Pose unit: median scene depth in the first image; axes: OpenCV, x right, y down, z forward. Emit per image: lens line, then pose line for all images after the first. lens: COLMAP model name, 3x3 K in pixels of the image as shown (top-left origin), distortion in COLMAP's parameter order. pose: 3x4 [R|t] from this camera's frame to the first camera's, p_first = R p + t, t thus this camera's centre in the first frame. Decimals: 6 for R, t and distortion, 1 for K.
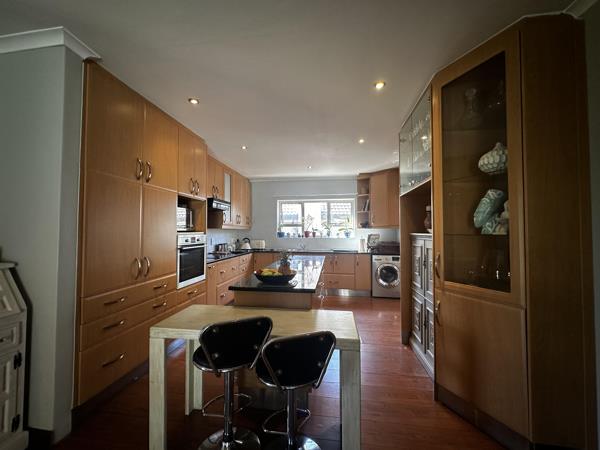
lens RADIAL K [[240.8, 0, 300.0], [0, 240.8, 225.0], [0, 0, 1]] dist [-0.000543, 0.000031]
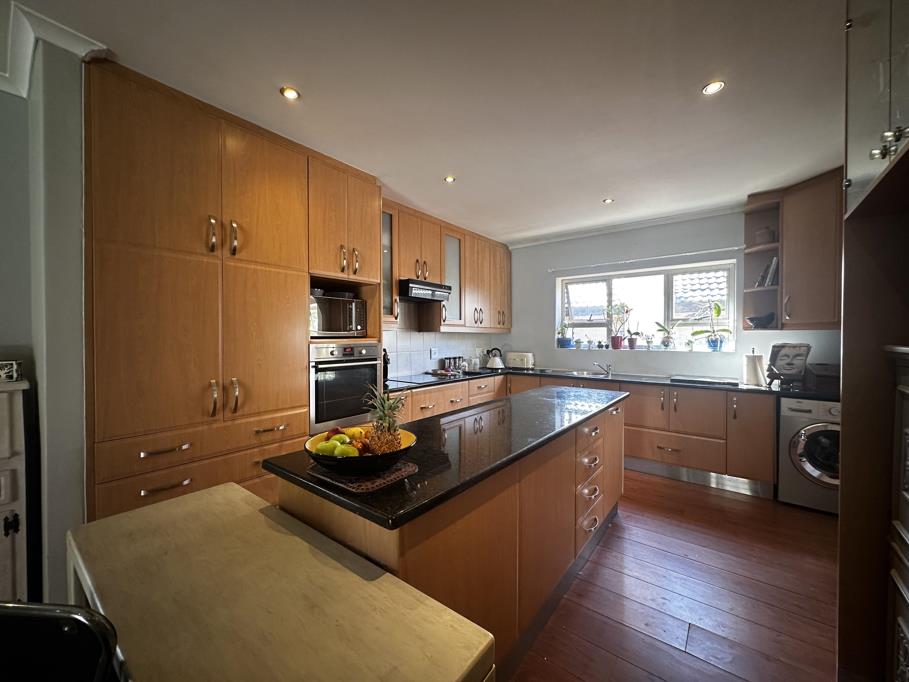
lens RADIAL K [[364.8, 0, 454.5], [0, 364.8, 341.0], [0, 0, 1]] dist [-0.000543, 0.000031]
pose [[0.866416, 0.007010, -0.499273, 0.126984], [0.013299, 0.999223, 0.037108, 0.003426], [0.499145, -0.038791, 0.865650, 0.208141]]
